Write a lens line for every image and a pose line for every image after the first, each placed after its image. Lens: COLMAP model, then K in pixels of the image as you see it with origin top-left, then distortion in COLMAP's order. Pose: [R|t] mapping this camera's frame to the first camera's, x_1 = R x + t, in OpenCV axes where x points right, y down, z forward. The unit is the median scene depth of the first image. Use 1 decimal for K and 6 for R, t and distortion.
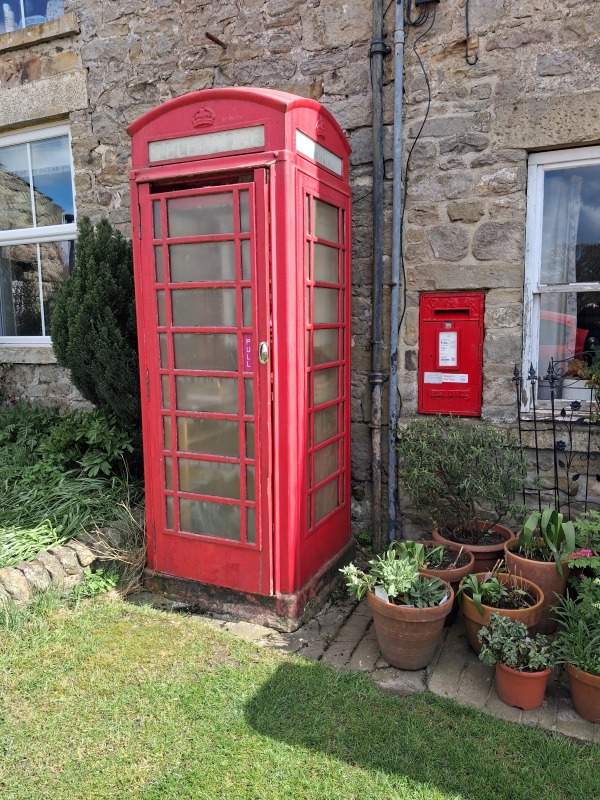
lens RADIAL K [[616.5, 0, 301.7], [0, 616.5, 415.4], [0, 0, 1]] dist [0.009384, -0.008894]
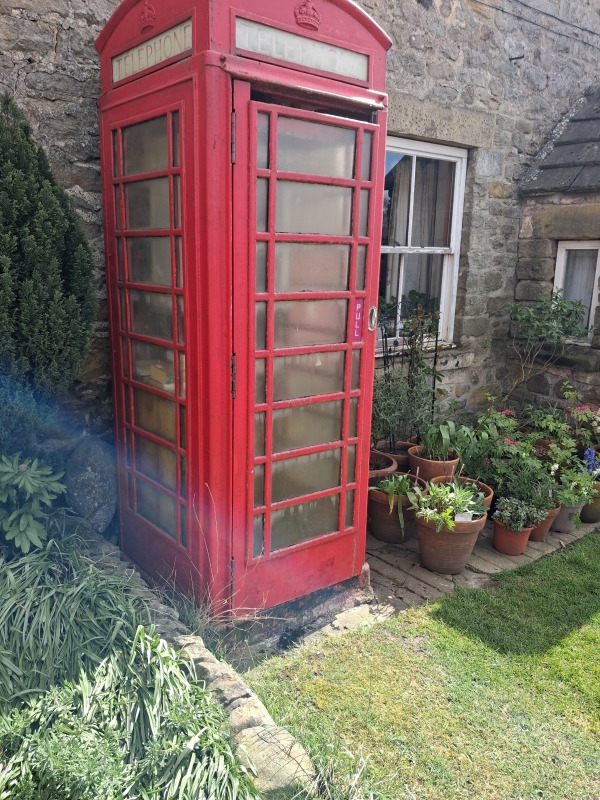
lens RADIAL K [[627.4, 0, 275.6], [0, 627.4, 414.1], [0, 0, 1]] dist [0.006549, -0.013835]
pose [[0.466587, -0.197641, 0.862110, -0.803905], [0.117192, 0.979935, 0.161226, -0.107833], [-0.876677, 0.025806, 0.480387, 0.570667]]
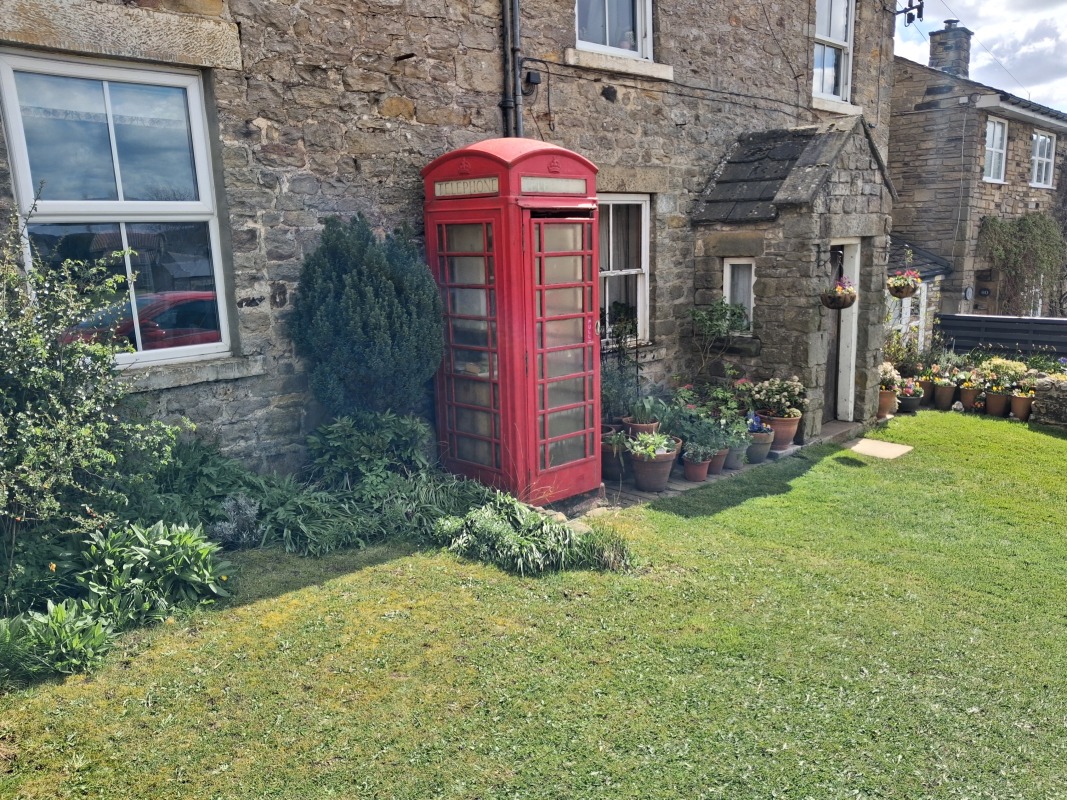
lens RADIAL K [[836.8, 0, 531.1], [0, 836.8, 432.3], [0, 0, 1]] dist [0.006549, -0.013835]
pose [[0.352649, -0.207177, 0.912533, -1.736415], [0.166271, 0.973538, 0.156772, -0.168822], [-0.920865, 0.096442, 0.377764, 0.326166]]
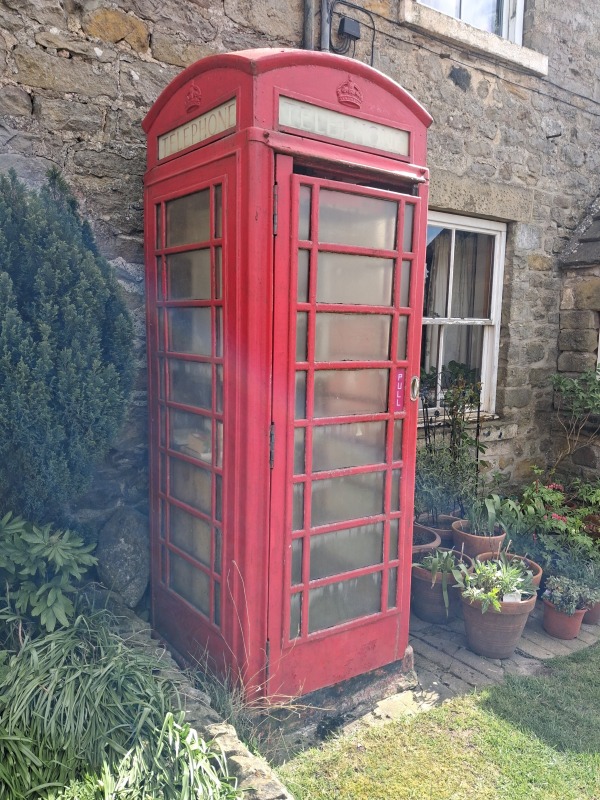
lens RADIAL K [[627.3, 0, 291.5], [0, 627.3, 424.6], [0, 0, 1]] dist [-0.002575, 0.006644]
pose [[0.497241, -0.112878, 0.860238, -0.785549], [0.111719, 0.991576, 0.065535, -0.108017], [-0.860390, 0.063518, 0.505663, 0.583580]]
